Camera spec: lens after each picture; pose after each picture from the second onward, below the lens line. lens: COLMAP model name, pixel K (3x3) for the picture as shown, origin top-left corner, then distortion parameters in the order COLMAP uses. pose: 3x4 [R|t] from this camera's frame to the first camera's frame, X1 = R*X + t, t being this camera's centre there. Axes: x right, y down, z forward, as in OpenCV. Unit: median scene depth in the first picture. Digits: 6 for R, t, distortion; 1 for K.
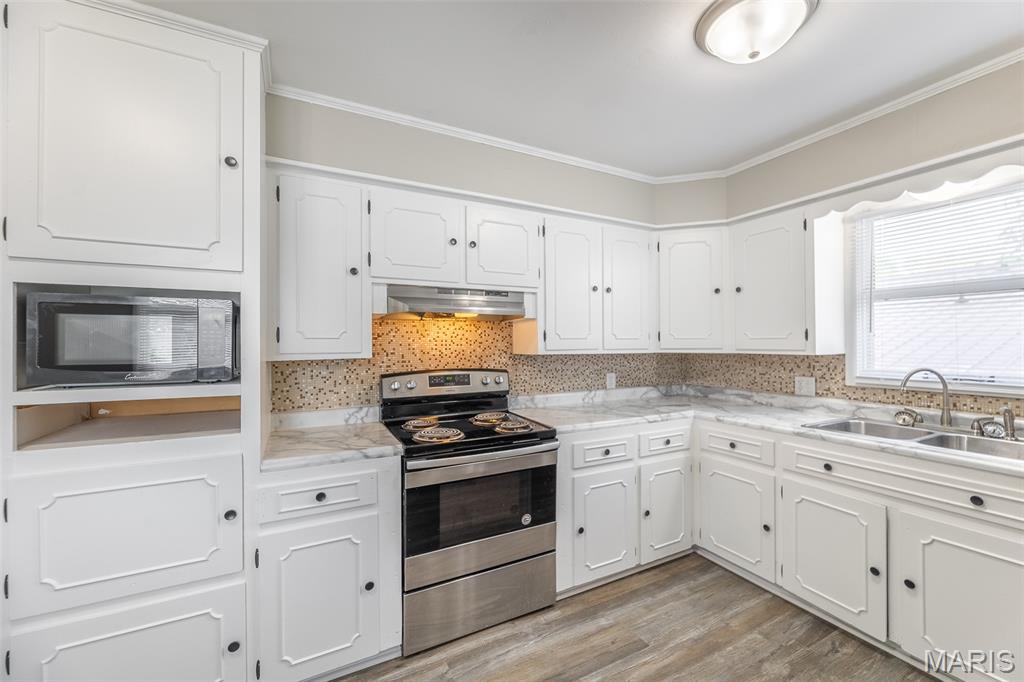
lens RADIAL K [[418.3, 0, 522.6], [0, 418.3, 341.0], [0, 0, 1]] dist [-0.003184, 0.000425]
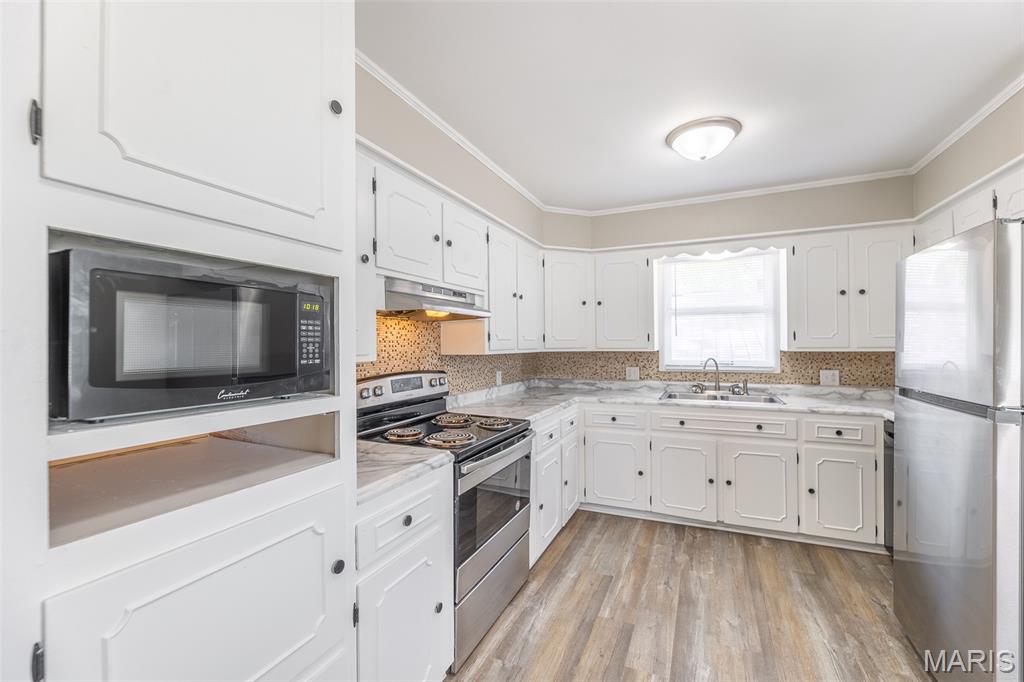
lens RADIAL K [[418.3, 0, 531.2], [0, 418.3, 339.6], [0, 0, 1]] dist [-0.003184, 0.000425]
pose [[0.782639, 0.004187, 0.622462, -0.614588], [0.000637, 0.999971, -0.007528, 0.003470], [-0.622476, 0.006288, 0.782614, 0.119879]]
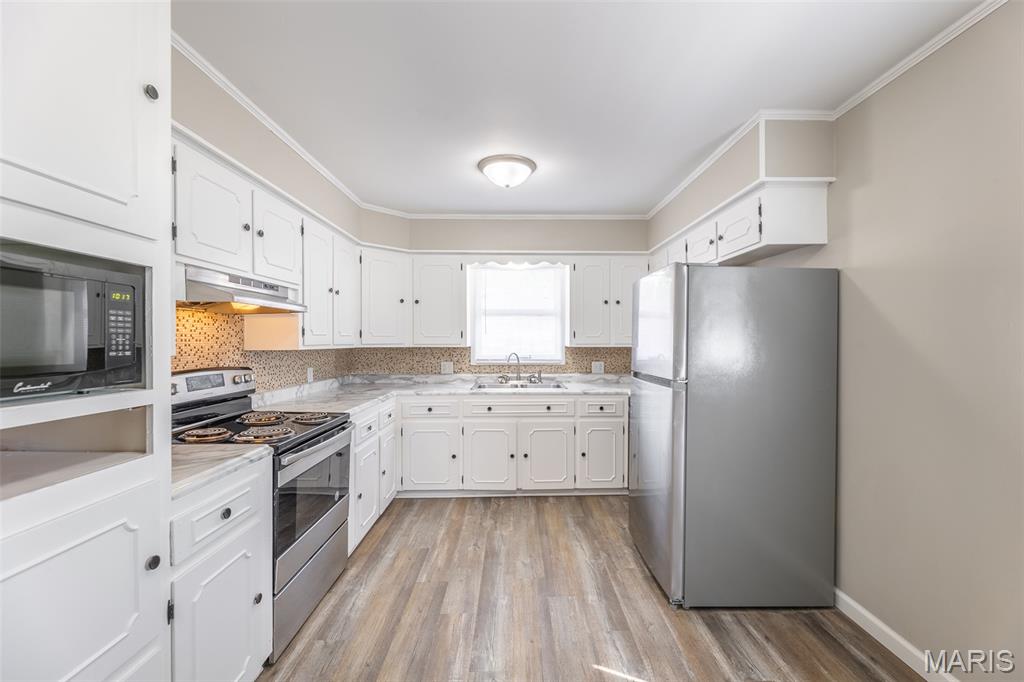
lens RADIAL K [[418.3, 0, 524.5], [0, 418.3, 340.4], [0, 0, 1]] dist [-0.003184, 0.000425]
pose [[0.457932, 0.003808, 0.888979, -0.725142], [-0.006007, 0.999981, -0.001189, 0.008504], [-0.888967, -0.004796, 0.457946, 0.041885]]
